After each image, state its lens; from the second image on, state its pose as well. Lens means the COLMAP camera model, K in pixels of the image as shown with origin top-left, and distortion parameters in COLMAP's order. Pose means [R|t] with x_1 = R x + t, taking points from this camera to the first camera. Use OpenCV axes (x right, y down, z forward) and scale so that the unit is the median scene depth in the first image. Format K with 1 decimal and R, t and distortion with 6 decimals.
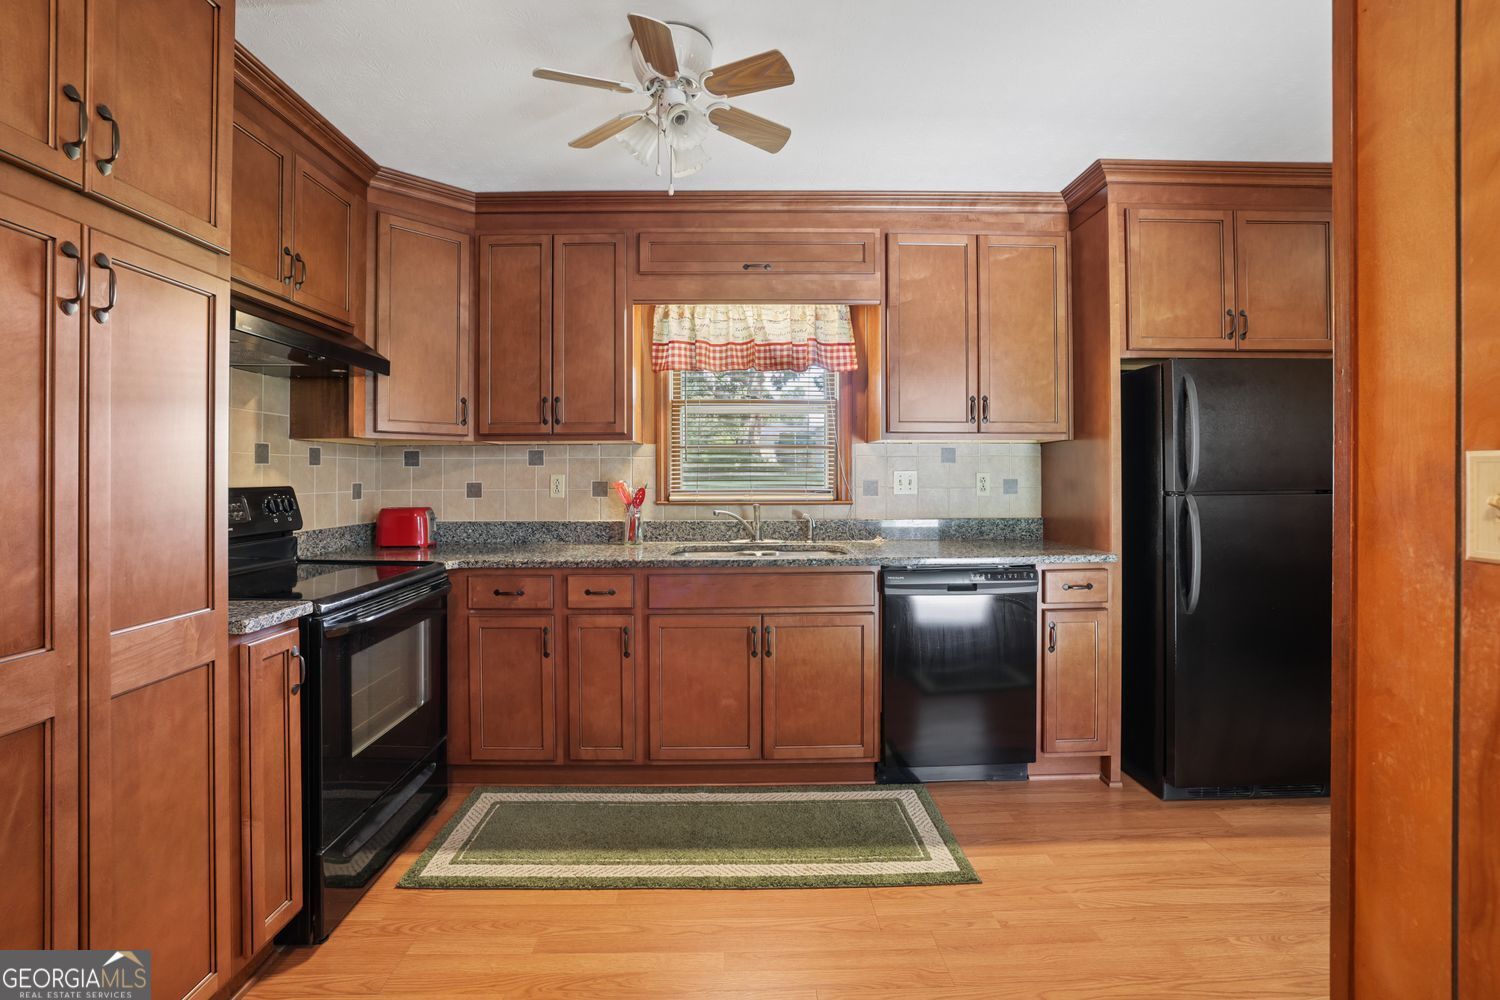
lens RADIAL K [[658.5, 0, 739.7], [0, 658.5, 476.9], [0, 0, 1]] dist [-0.050523, 0.022523]
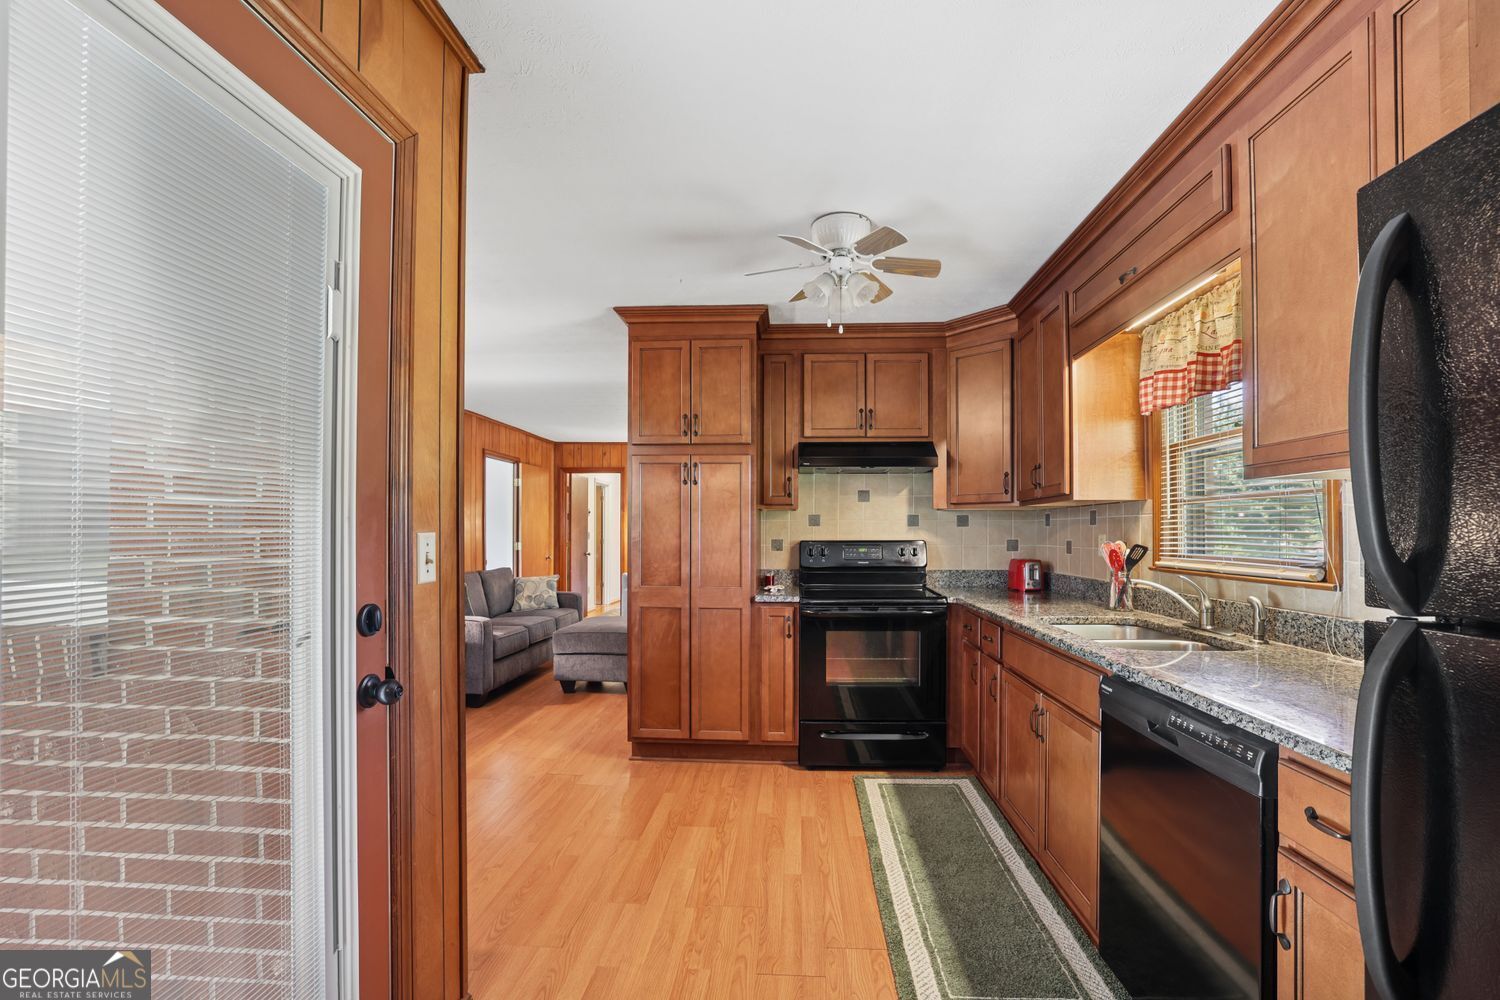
lens RADIAL K [[659.2, 0, 755.9], [0, 659.2, 531.6], [0, 0, 1]] dist [-0.049014, 0.020439]
pose [[-0.078119, 0.004109, -0.996936, 0.935323], [-0.000657, 0.999991, 0.004173, -0.013454], [0.996944, 0.000981, -0.078115, 0.674437]]
